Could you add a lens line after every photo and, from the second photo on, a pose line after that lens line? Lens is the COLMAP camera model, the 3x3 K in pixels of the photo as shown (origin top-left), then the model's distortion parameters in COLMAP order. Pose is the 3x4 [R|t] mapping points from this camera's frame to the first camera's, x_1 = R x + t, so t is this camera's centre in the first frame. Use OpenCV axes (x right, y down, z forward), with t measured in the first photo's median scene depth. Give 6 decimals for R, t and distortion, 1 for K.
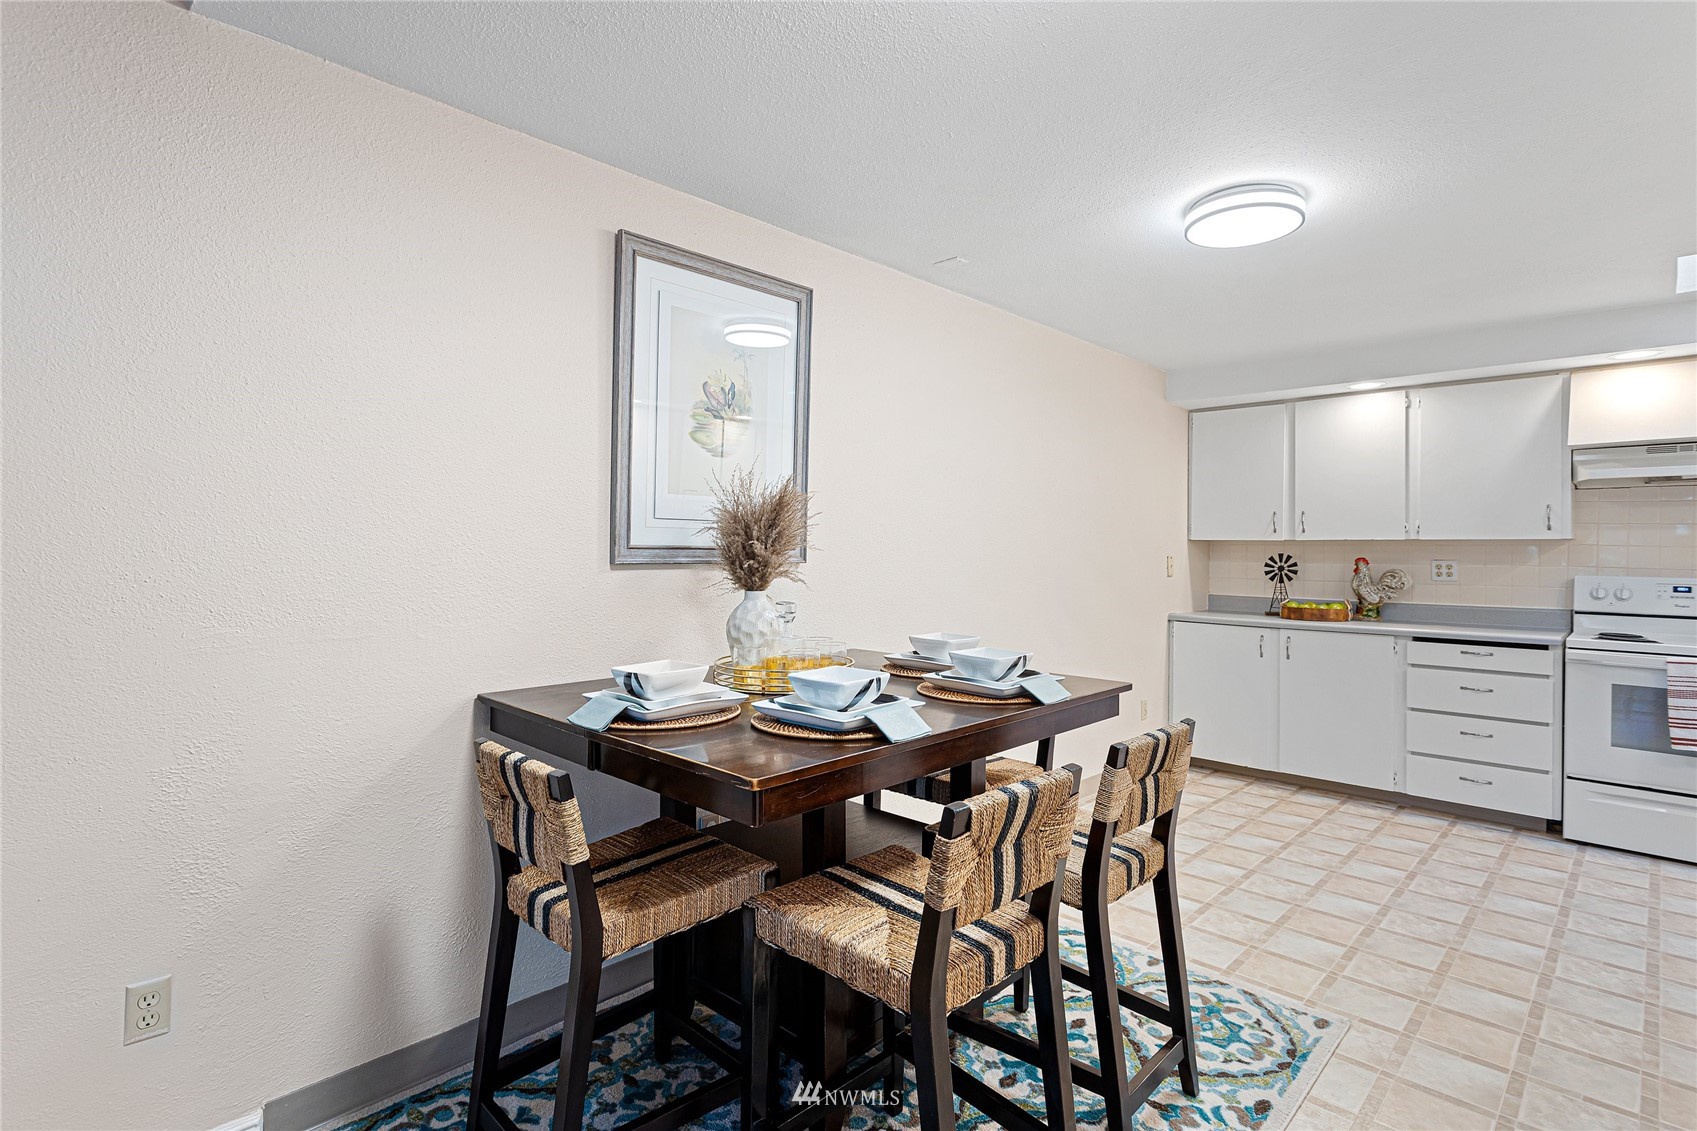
lens RADIAL K [[826.1, 0, 855.4], [0, 826.1, 564.0], [0, 0, 1]] dist [-0.001789, 0.003337]
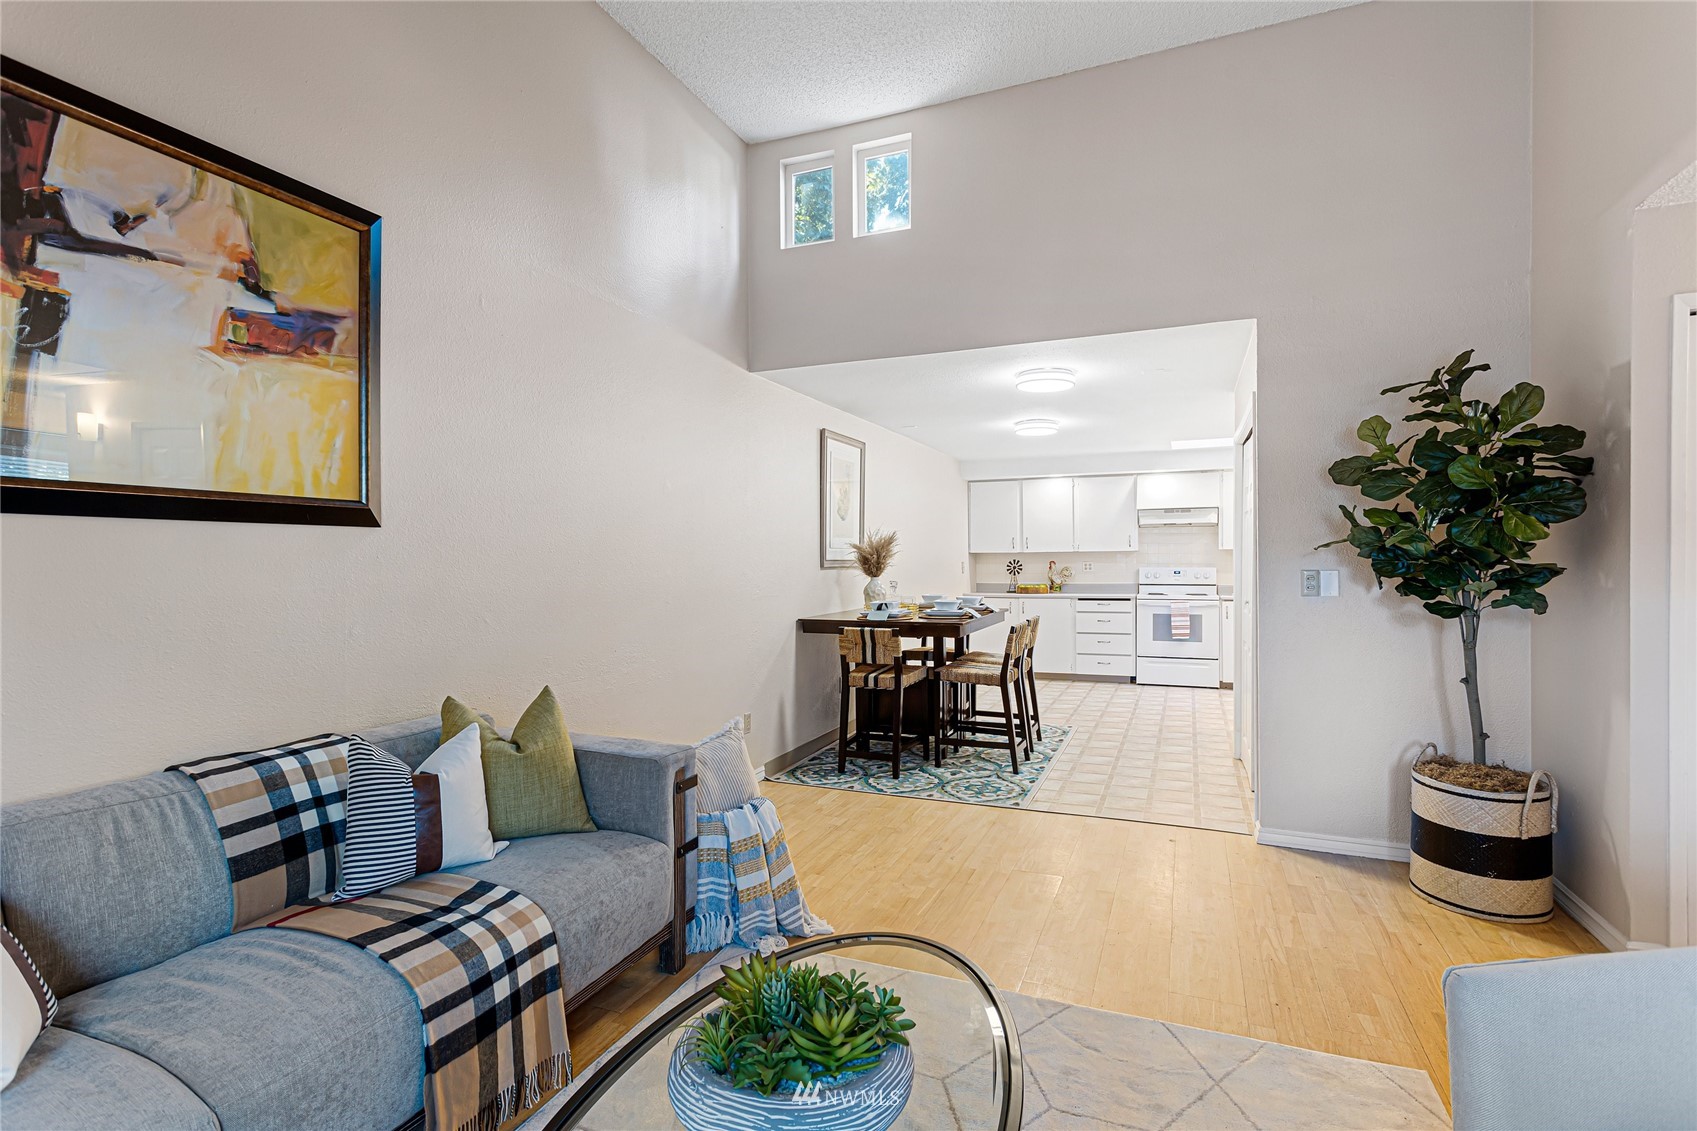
lens RADIAL K [[826.1, 0, 845.1], [0, 826.1, 592.8], [0, 0, 1]] dist [-0.001789, 0.003337]
pose [[0.928668, -0.028982, 0.369778, -0.981928], [0.020862, 0.999446, 0.025940, 0.011474], [-0.370325, -0.016376, 0.928758, -1.100171]]
